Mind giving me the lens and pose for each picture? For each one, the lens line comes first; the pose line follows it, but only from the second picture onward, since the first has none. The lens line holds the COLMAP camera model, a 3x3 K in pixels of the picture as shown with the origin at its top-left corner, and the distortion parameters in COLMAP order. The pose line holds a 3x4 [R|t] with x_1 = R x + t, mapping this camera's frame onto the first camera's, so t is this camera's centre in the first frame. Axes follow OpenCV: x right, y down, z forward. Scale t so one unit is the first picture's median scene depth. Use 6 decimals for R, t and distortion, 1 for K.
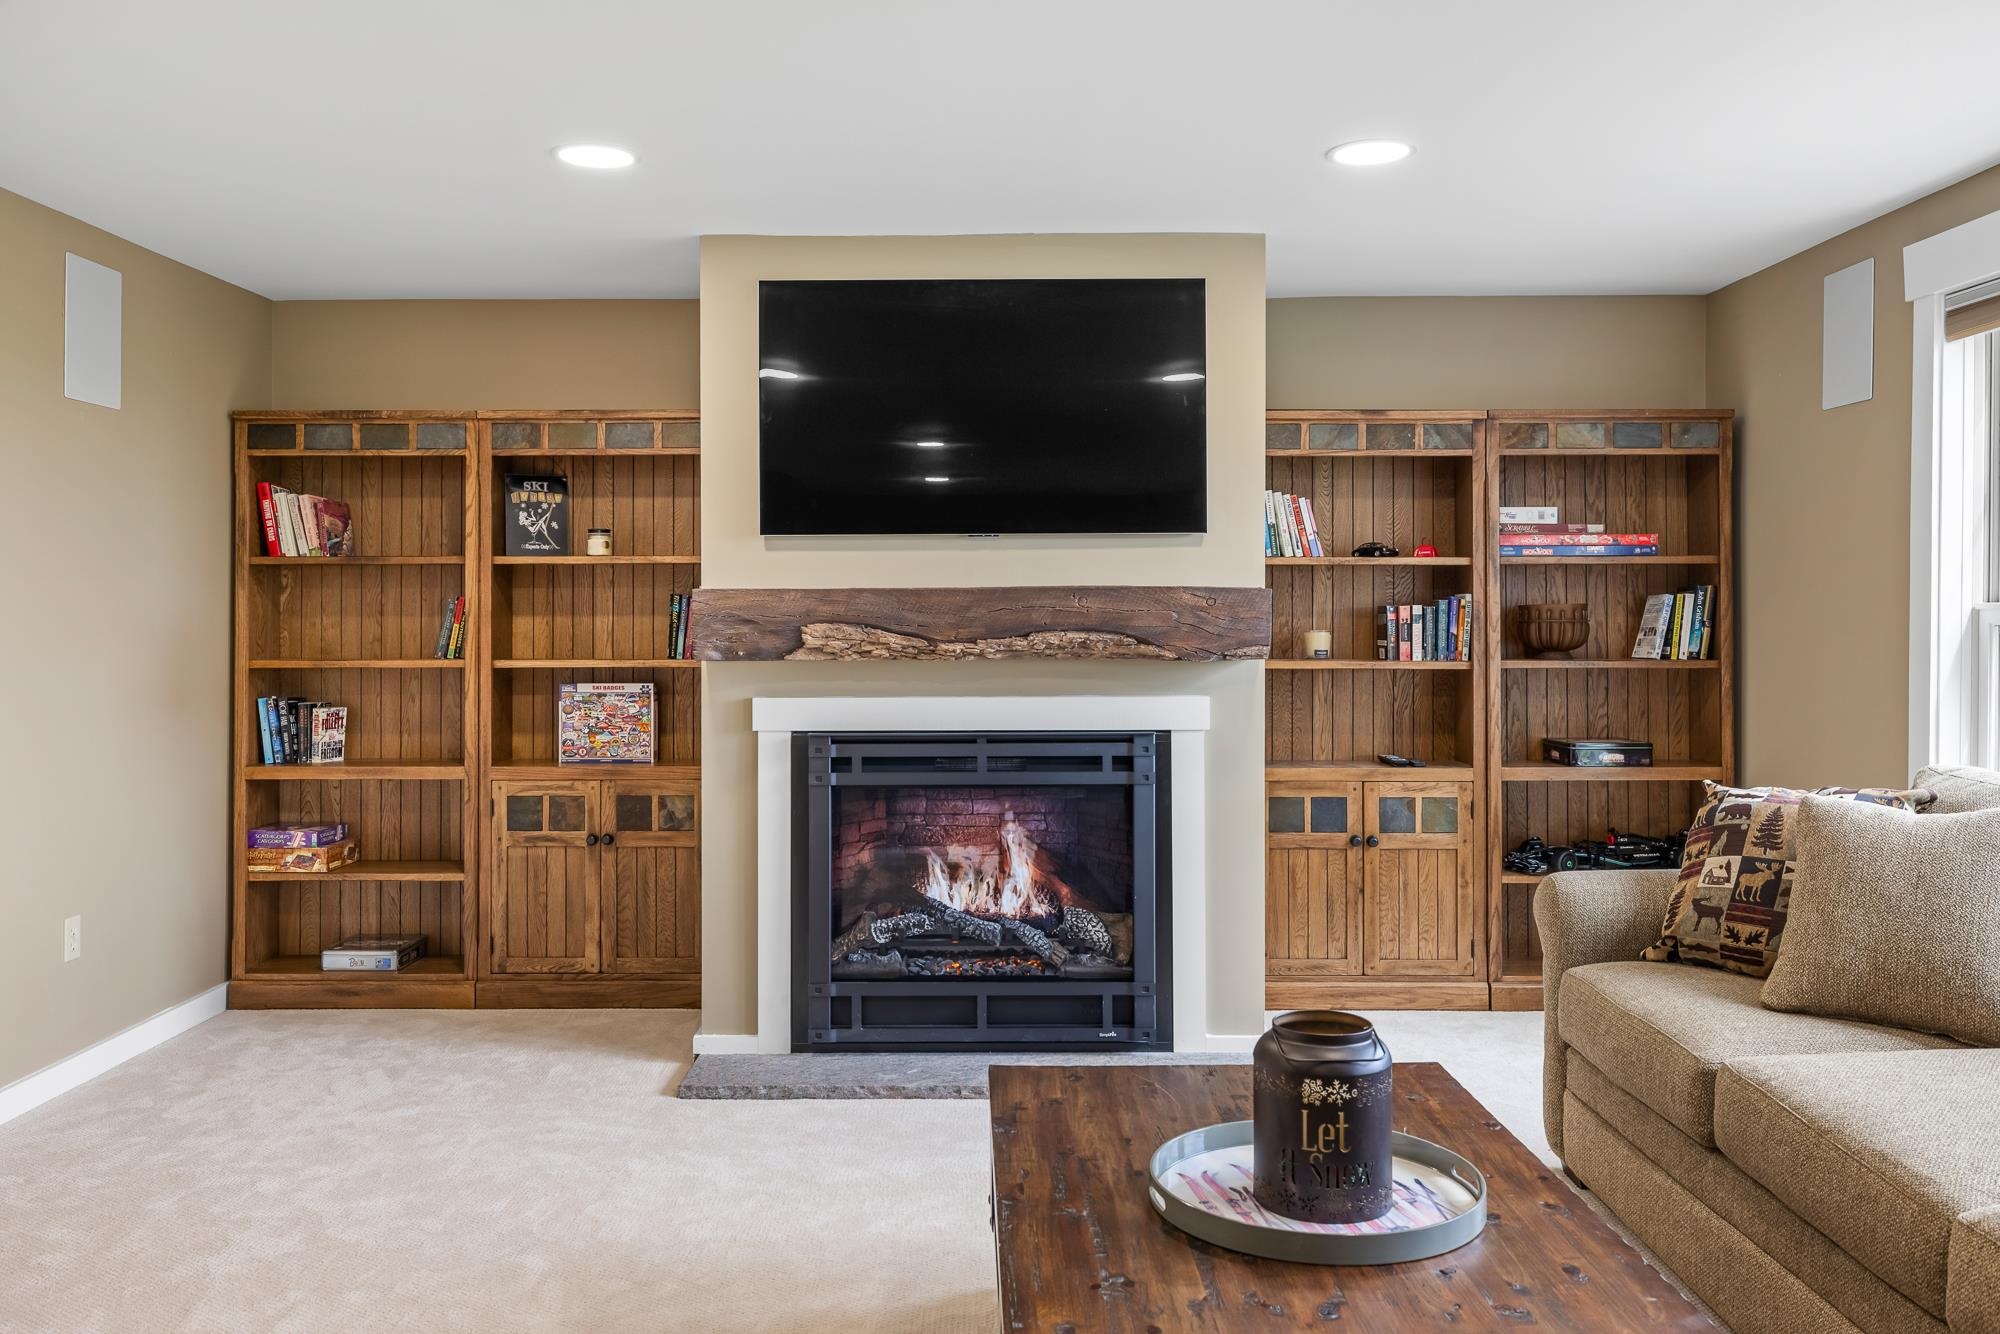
lens RADIAL K [[1583.6, 0, 1000.6], [0, 1583.6, 650.0], [0, 0, 1]] dist [-0.005607, 0.002143]
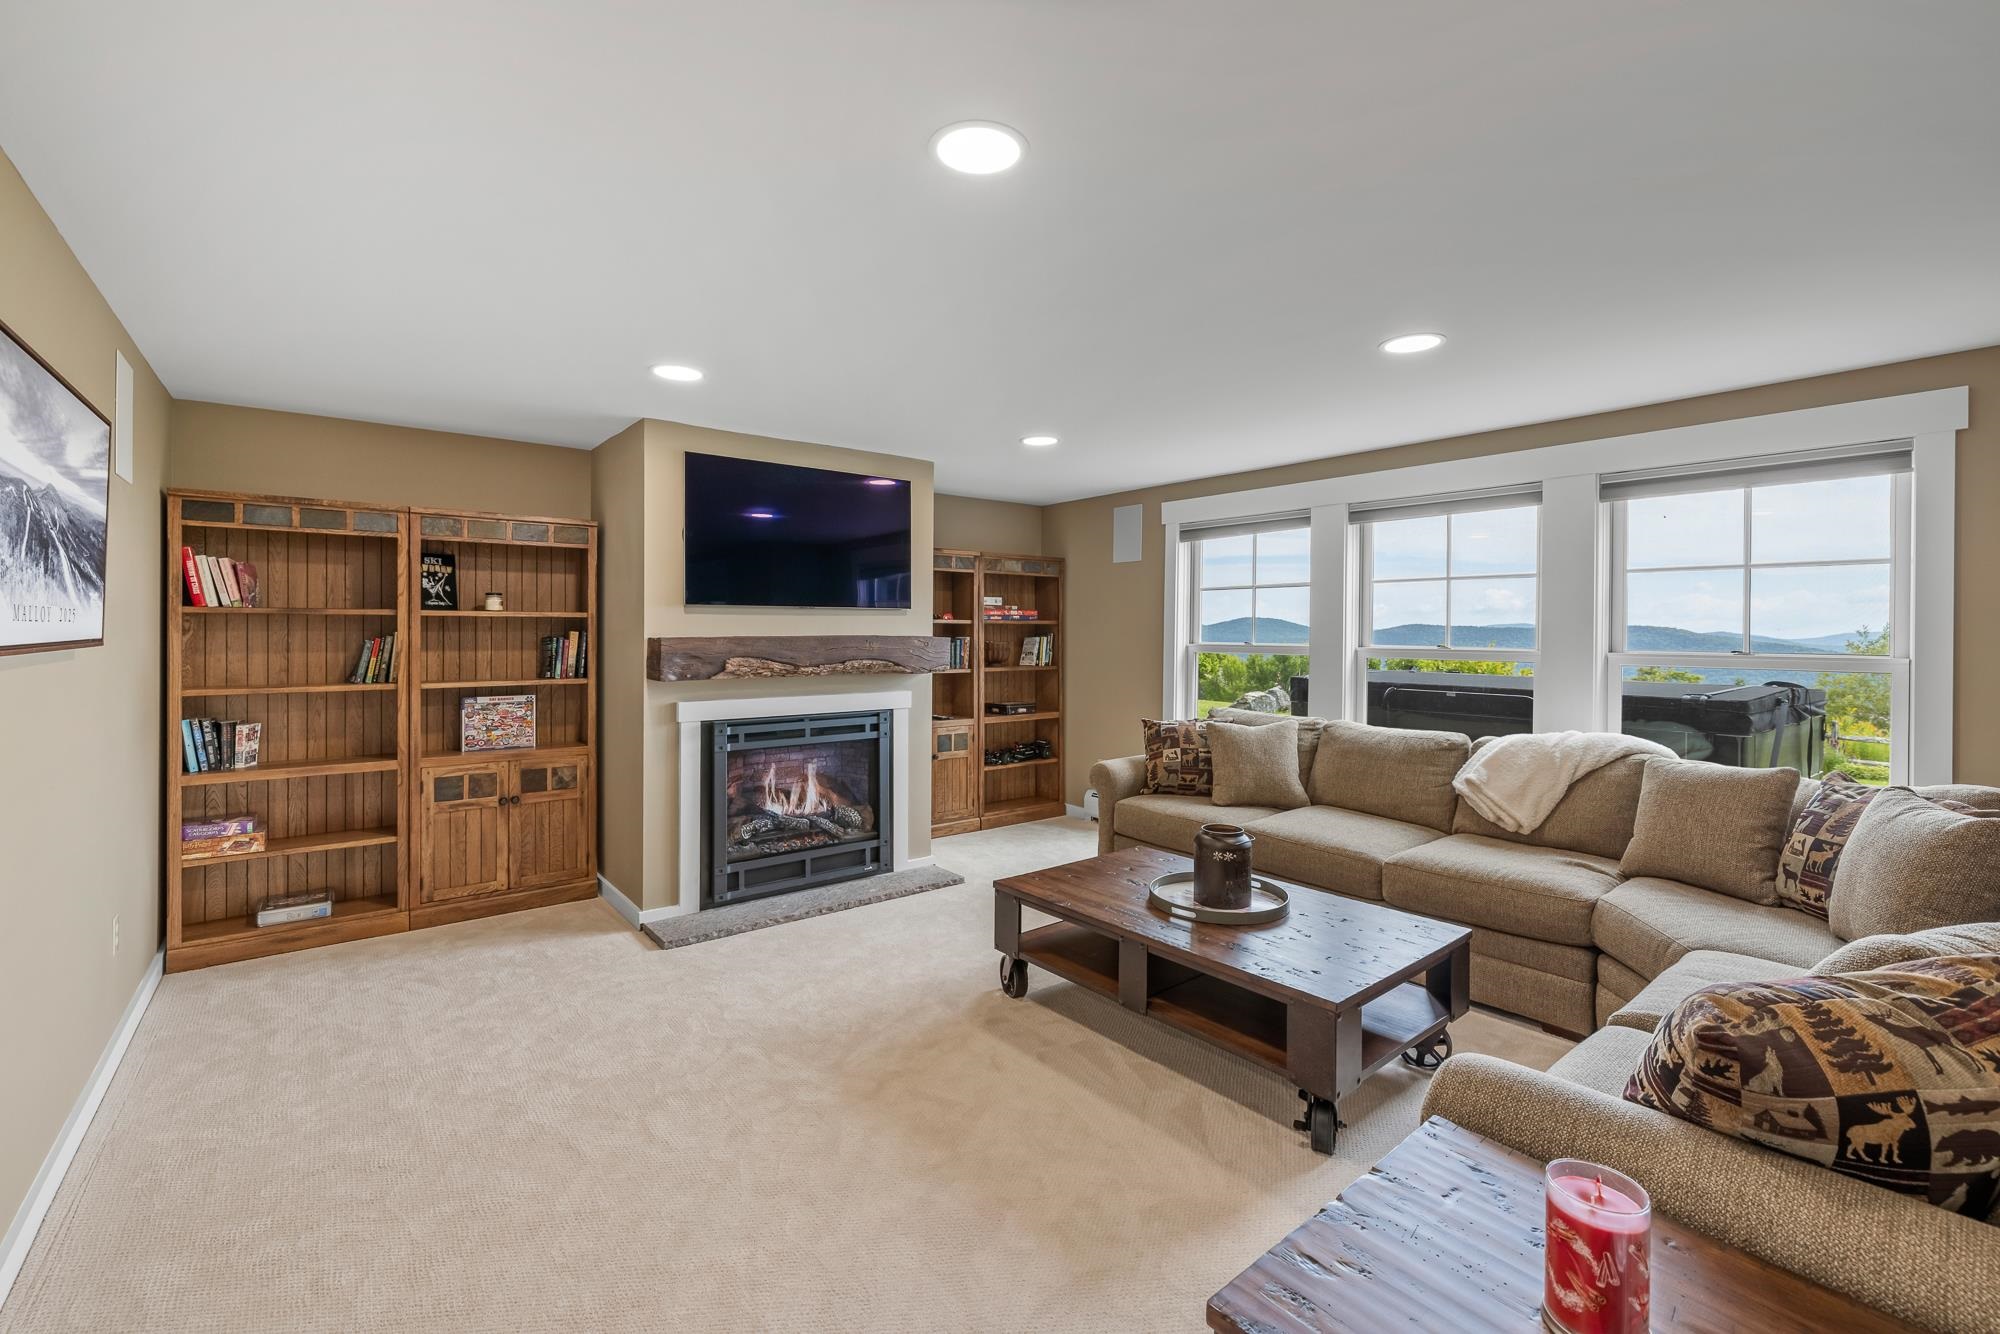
lens RADIAL K [[838.6, 0, 1000.5], [0, 838.6, 660.7], [0, 0, 1]] dist [0.000222, 0.000941]
pose [[0.785023, -0.016295, 0.619253, -0.379757], [0.009573, 0.999854, 0.014174, -0.019728], [-0.619393, -0.005198, 0.785064, 0.087661]]
